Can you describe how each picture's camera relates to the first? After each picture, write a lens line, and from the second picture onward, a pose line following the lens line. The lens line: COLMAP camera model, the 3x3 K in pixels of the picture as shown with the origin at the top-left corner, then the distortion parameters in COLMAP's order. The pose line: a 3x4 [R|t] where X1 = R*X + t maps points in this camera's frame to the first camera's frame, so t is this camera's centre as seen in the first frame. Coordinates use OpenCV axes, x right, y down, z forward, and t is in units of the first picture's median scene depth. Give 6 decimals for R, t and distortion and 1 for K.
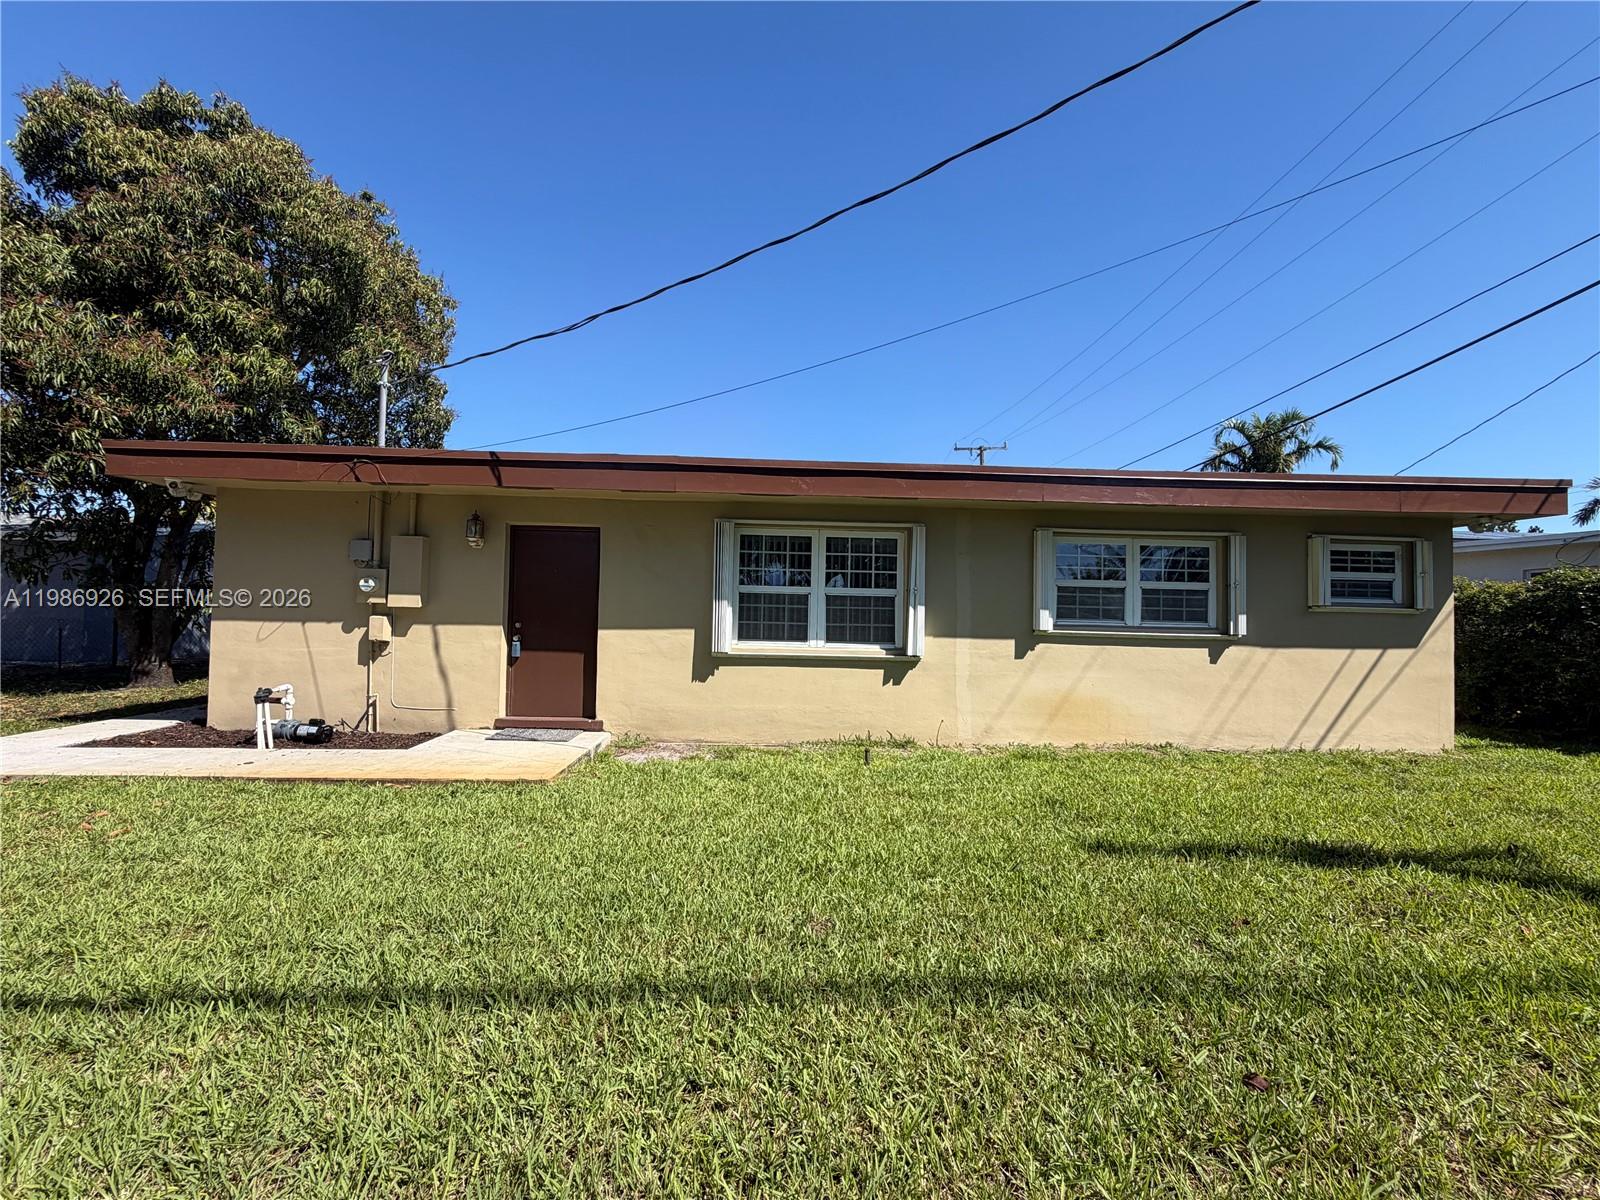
lens RADIAL K [[639.4, 0, 798.0], [0, 639.4, 604.2], [0, 0, 1]] dist [-0.003316, -0.000005]
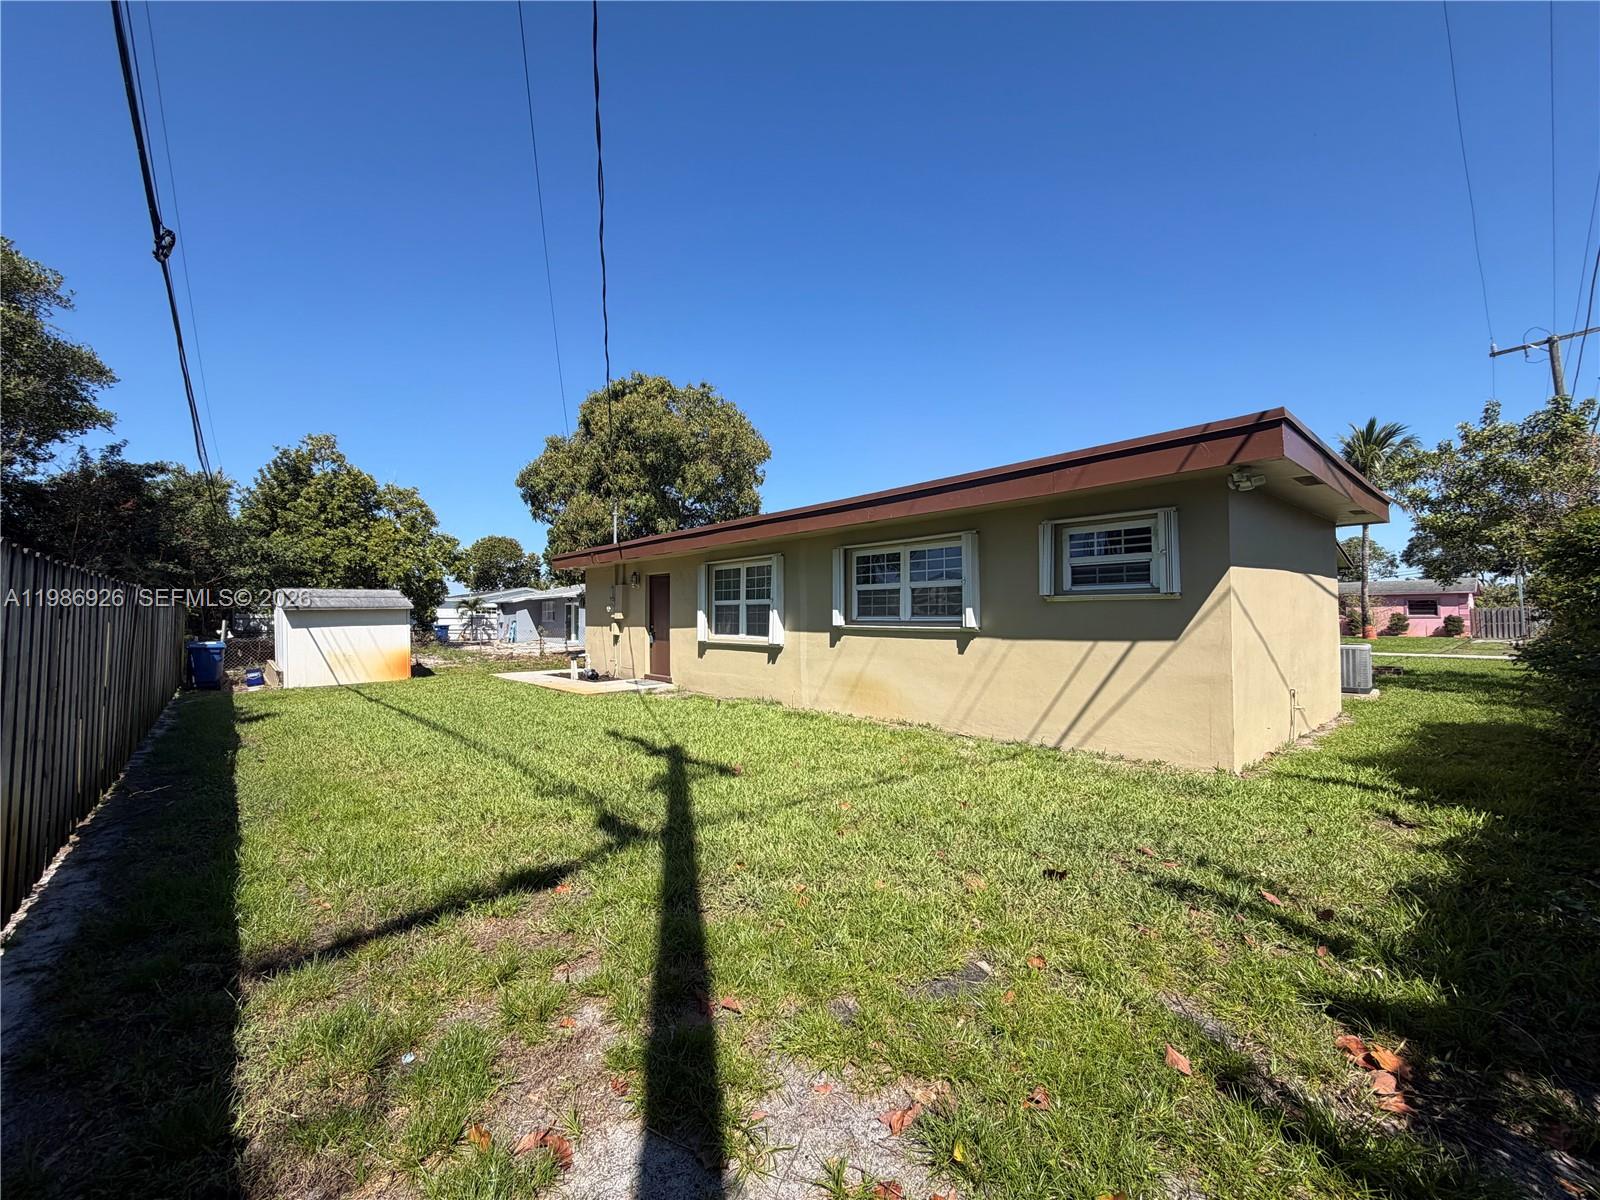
lens RADIAL K [[639.4, 0, 795.7], [0, 639.4, 591.4], [0, 0, 1]] dist [-0.003316, -0.000005]
pose [[0.639832, -0.055149, -0.766534, 1.318513], [0.039713, 0.998462, -0.038686, 0.018324], [0.767488, -0.005688, 0.641038, 0.092326]]
